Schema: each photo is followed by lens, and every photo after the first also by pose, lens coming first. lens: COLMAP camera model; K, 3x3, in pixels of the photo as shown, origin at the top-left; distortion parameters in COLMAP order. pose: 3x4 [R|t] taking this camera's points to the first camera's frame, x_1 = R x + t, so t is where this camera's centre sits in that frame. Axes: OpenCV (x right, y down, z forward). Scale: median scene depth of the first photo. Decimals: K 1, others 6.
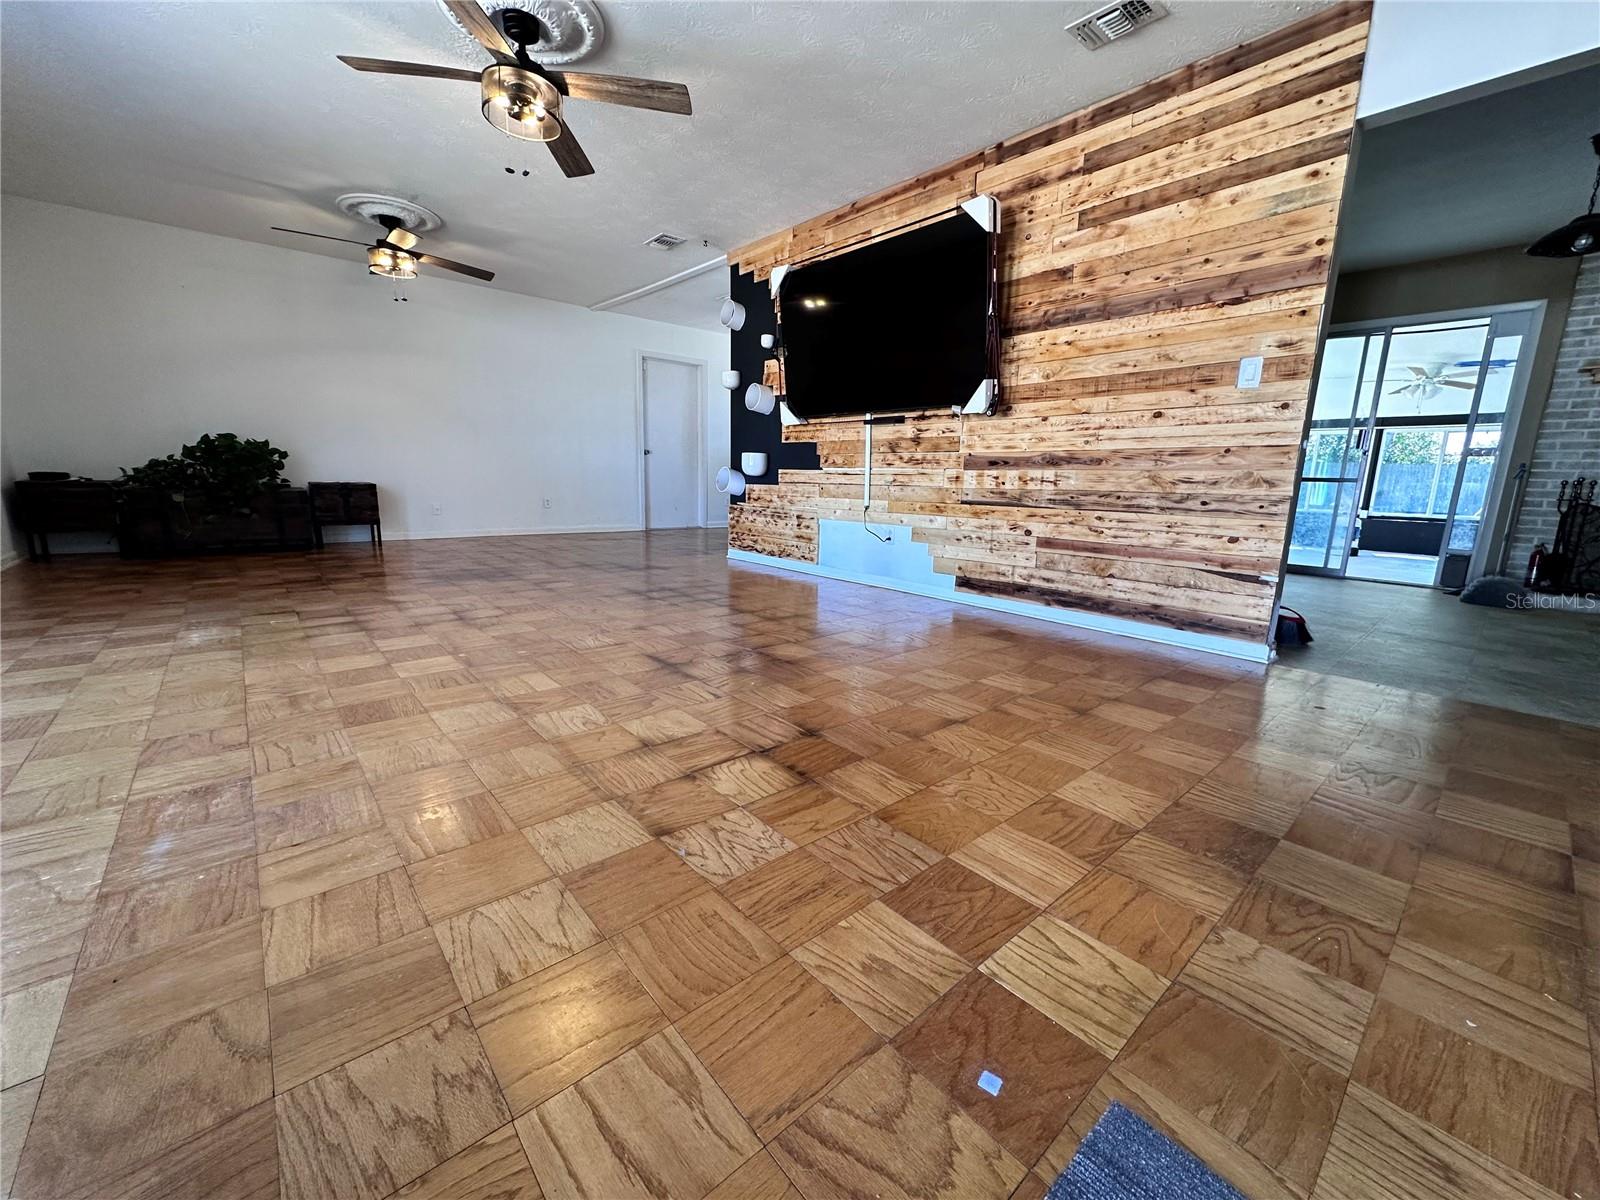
lens RADIAL K [[635.8, 0, 798.1], [0, 635.8, 601.4], [0, 0, 1]] dist [-0.007113, 0.001462]
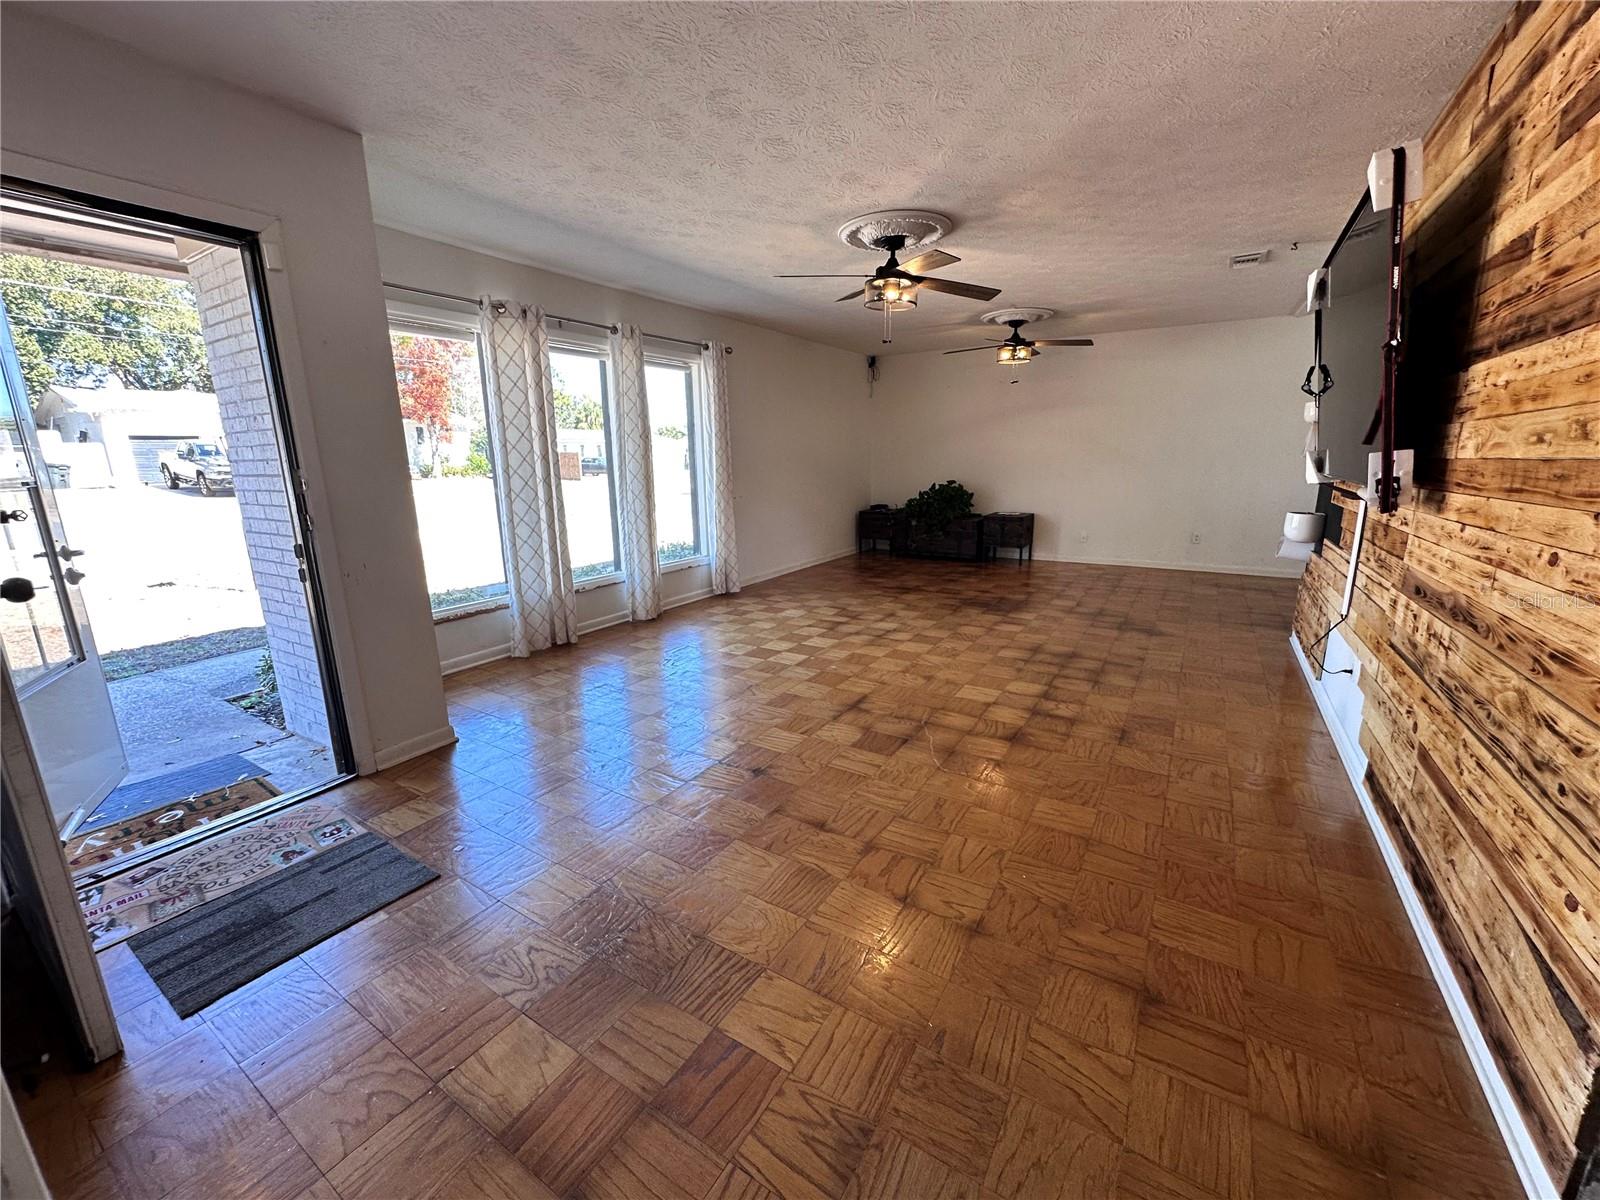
lens RADIAL K [[635.8, 0, 798.1], [0, 635.8, 601.4], [0, 0, 1]] dist [-0.007113, 0.001462]
pose [[0.289811, 0.184821, -0.939069, 0.679412], [-0.164645, 0.976178, 0.141313, -0.198183], [0.942816, 0.113659, 0.313337, 0.308655]]
